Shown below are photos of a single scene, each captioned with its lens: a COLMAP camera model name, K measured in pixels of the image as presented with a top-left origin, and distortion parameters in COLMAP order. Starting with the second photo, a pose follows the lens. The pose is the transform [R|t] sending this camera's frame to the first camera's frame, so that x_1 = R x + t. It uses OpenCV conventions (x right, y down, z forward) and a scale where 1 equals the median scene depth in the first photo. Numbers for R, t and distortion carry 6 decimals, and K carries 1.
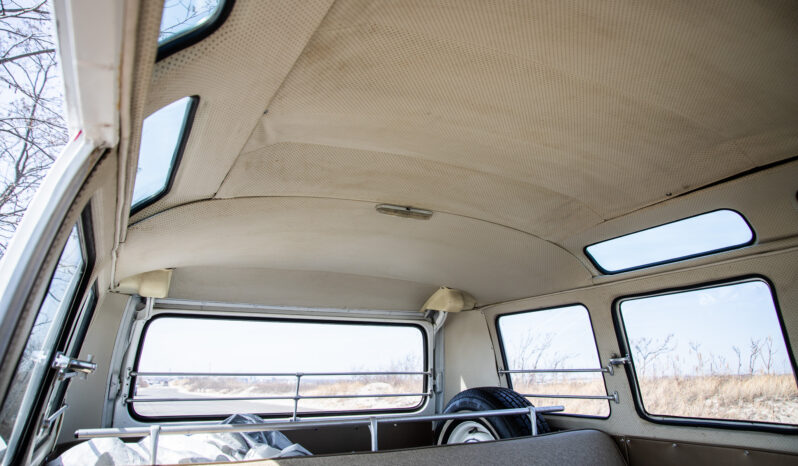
lens RADIAL K [[544.5, 0, 399.0], [0, 544.5, 233.0], [0, 0, 1]] dist [-0.128342, 0.081251]
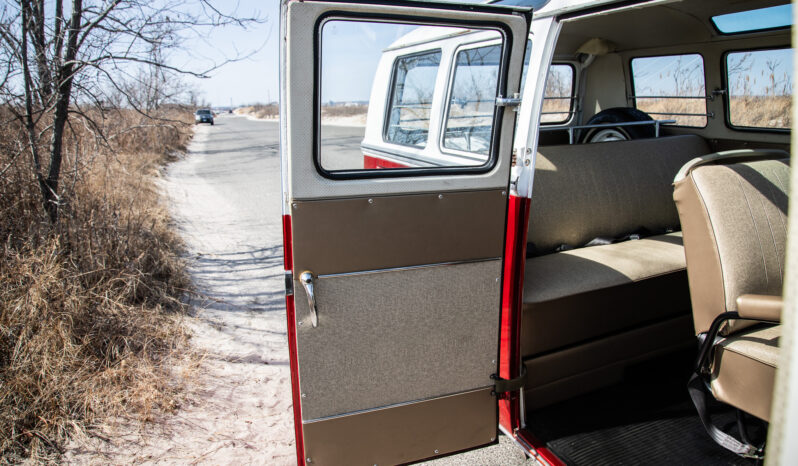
lens RADIAL K [[544.5, 0, 399.0], [0, 544.5, 233.0], [0, 0, 1]] dist [-0.128342, 0.081251]
pose [[0.994761, -0.002066, -0.102204, -0.292600], [0.051502, 0.873771, 0.483604, -0.150539], [0.088304, -0.486334, 0.869300, -0.497280]]
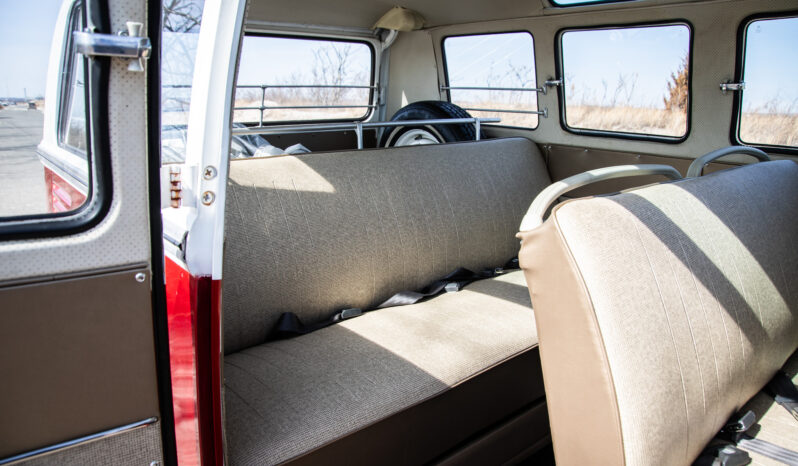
lens RADIAL K [[544.5, 0, 399.0], [0, 544.5, 233.0], [0, 0, 1]] dist [-0.128342, 0.081251]
pose [[0.977080, -0.032006, 0.210455, -0.151312], [-0.074590, 0.874481, 0.479291, -0.012820], [-0.199379, -0.484003, 0.852050, -0.099913]]
